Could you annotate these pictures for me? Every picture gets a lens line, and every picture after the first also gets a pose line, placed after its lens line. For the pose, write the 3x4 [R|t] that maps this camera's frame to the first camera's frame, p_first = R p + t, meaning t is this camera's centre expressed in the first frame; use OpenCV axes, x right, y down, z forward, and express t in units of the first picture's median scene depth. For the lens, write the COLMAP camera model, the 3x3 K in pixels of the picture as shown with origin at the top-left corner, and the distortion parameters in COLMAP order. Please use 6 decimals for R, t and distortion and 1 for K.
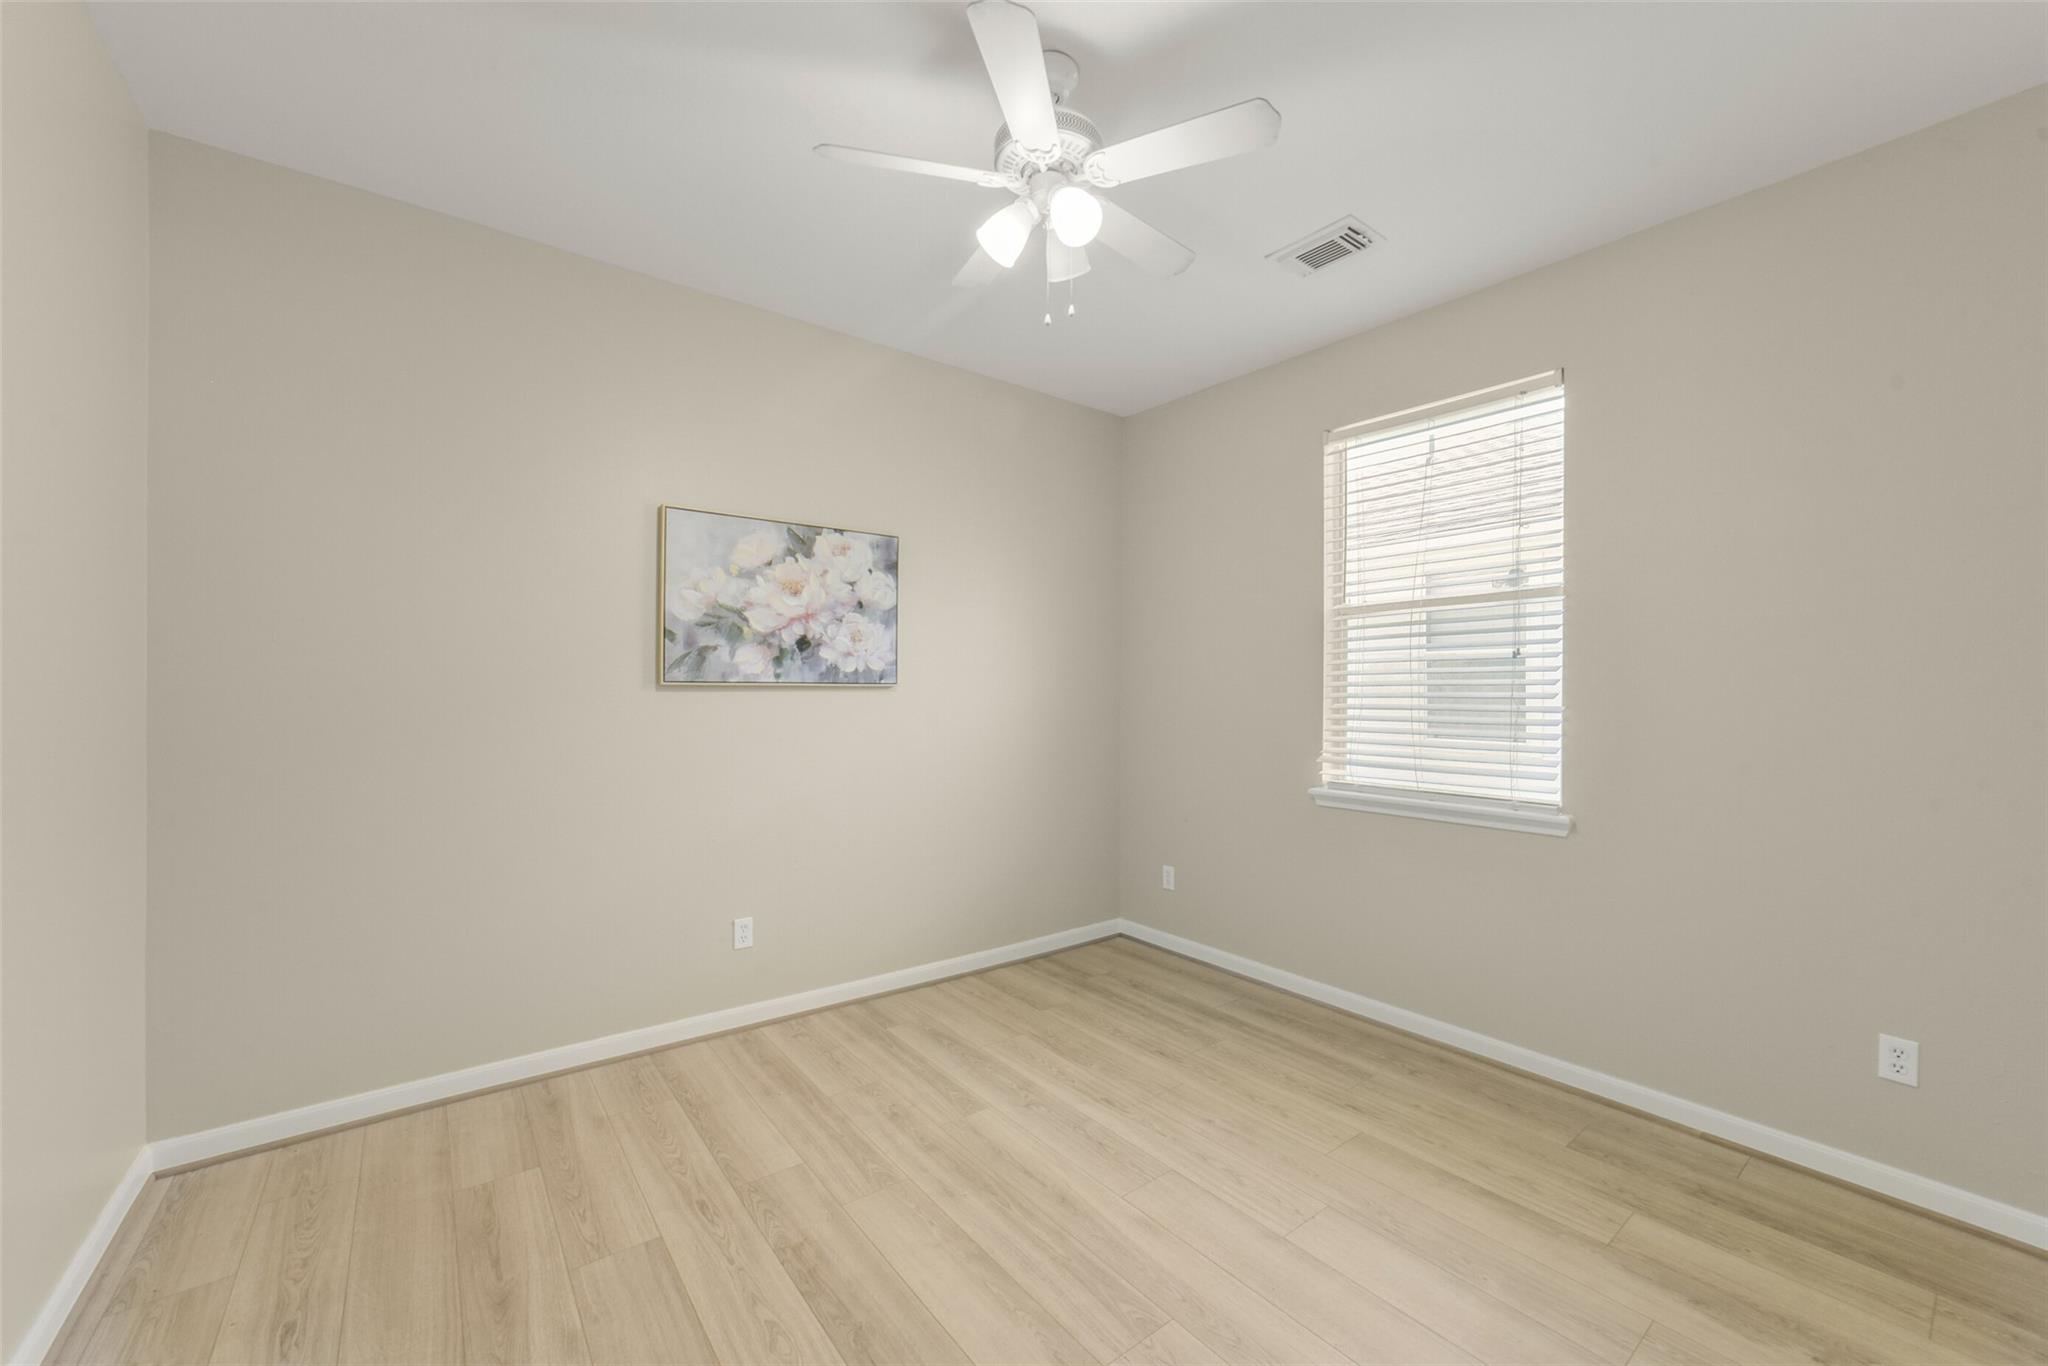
lens RADIAL K [[799.0, 0, 1030.1], [0, 799.0, 683.5], [0, 0, 1]] dist [-0.026777, 0.009001]
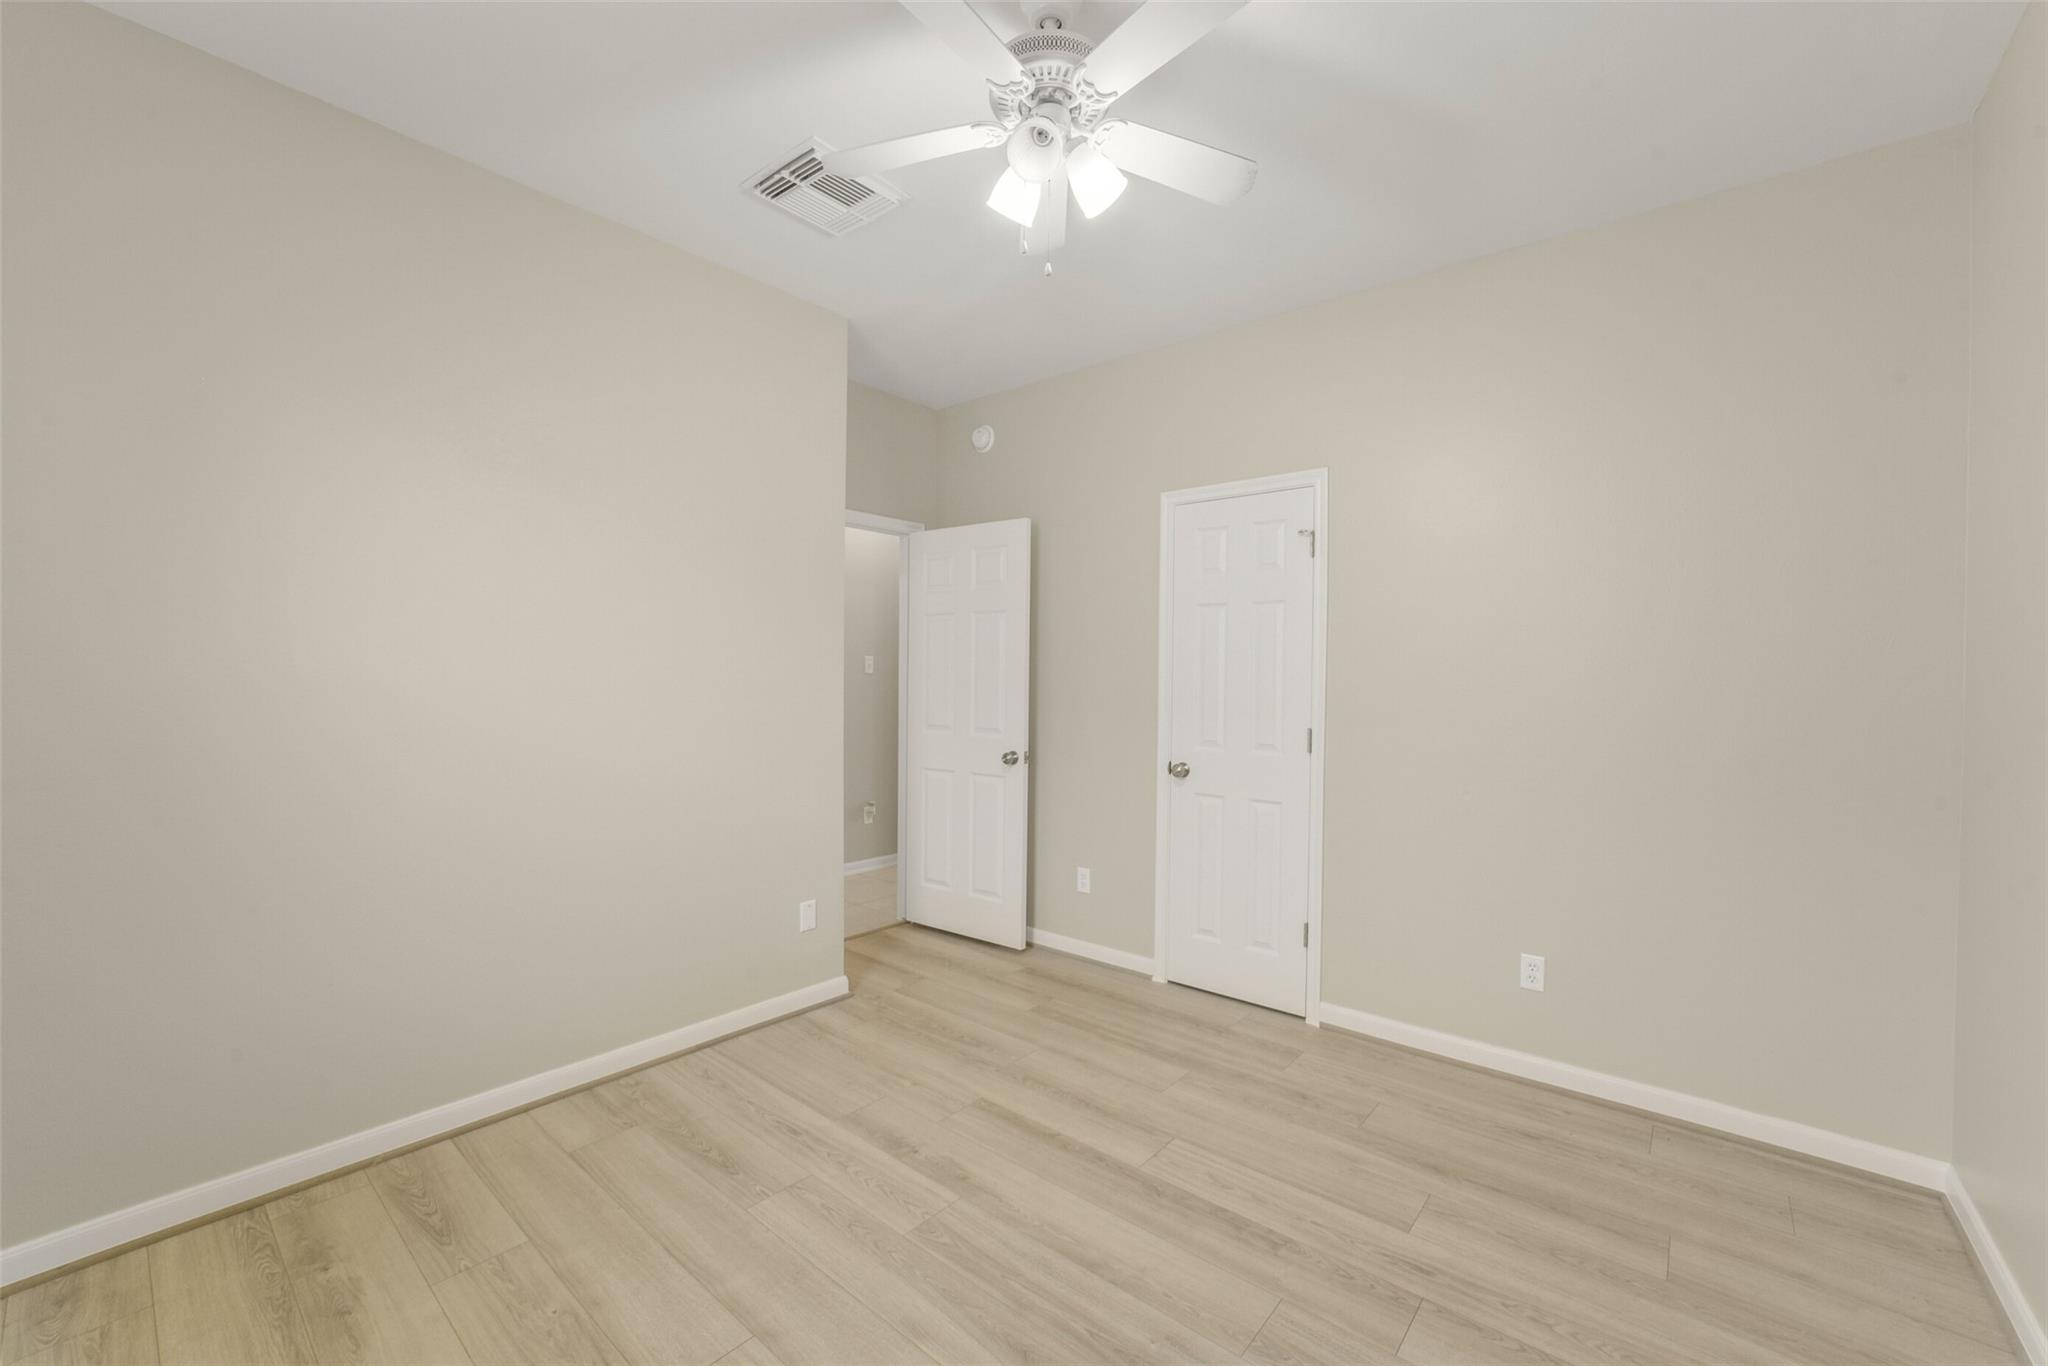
lens RADIAL K [[799.0, 0, 1030.1], [0, 799.0, 683.5], [0, 0, 1]] dist [-0.026777, 0.009001]
pose [[-0.977112, -0.014806, -0.212207, 0.228422], [-0.014894, 0.999888, -0.001183, 0.012636], [0.212201, 0.002005, -0.977224, 1.915169]]
